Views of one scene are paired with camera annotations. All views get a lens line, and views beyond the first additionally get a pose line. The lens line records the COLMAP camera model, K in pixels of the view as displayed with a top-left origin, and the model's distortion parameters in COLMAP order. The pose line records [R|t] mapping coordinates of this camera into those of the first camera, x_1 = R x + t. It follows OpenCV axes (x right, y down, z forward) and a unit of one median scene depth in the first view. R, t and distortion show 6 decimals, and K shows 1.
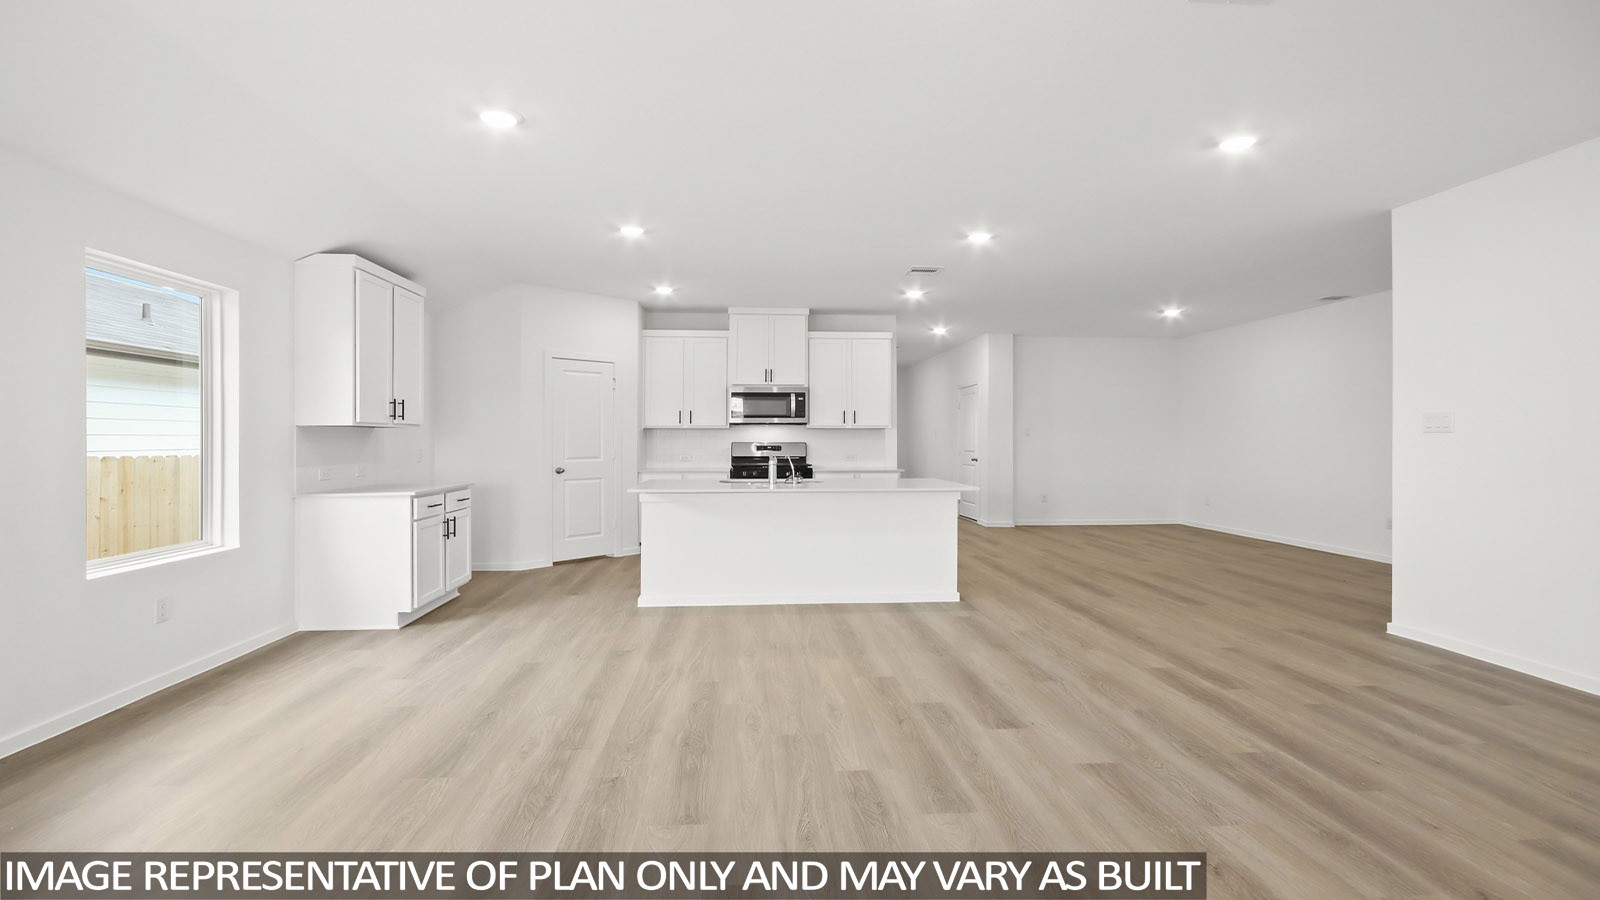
lens RADIAL K [[763.0, 0, 796.1], [0, 763.0, 436.0], [0, 0, 1]] dist [0.000794, -0.000163]
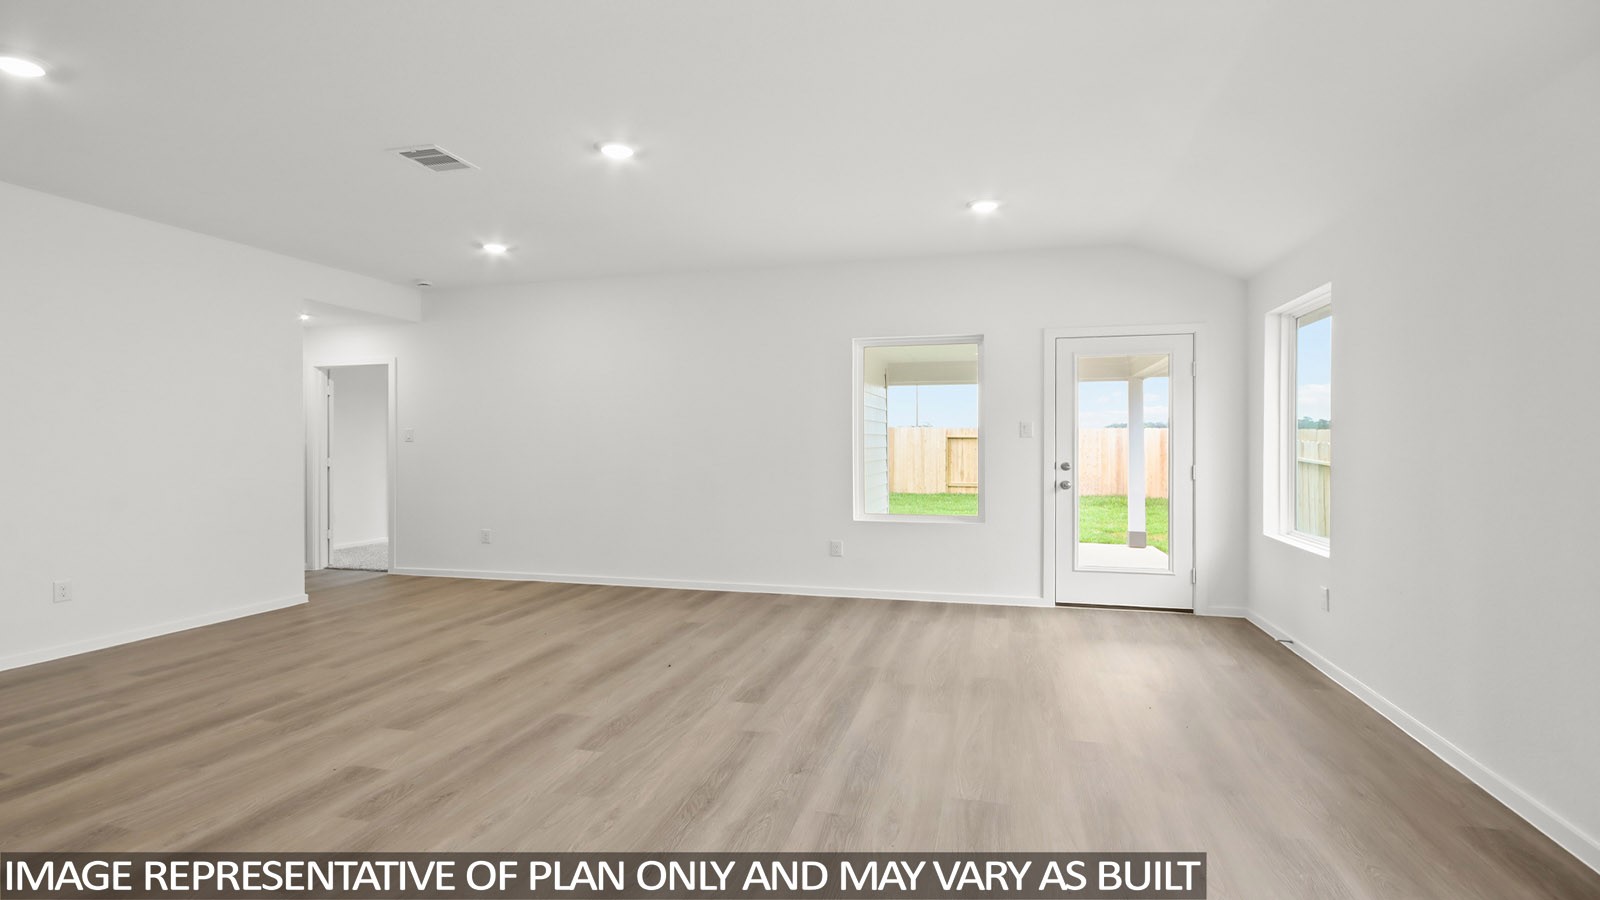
lens RADIAL K [[748.6, 0, 799.3], [0, 748.6, 446.3], [0, 0, 1]] dist [0.023381, -0.021347]
pose [[-0.944341, 0.001966, 0.328962, -0.537081], [0.001489, 0.999997, -0.001701, 0.007755], [-0.328965, -0.001116, -0.944342, 1.832451]]
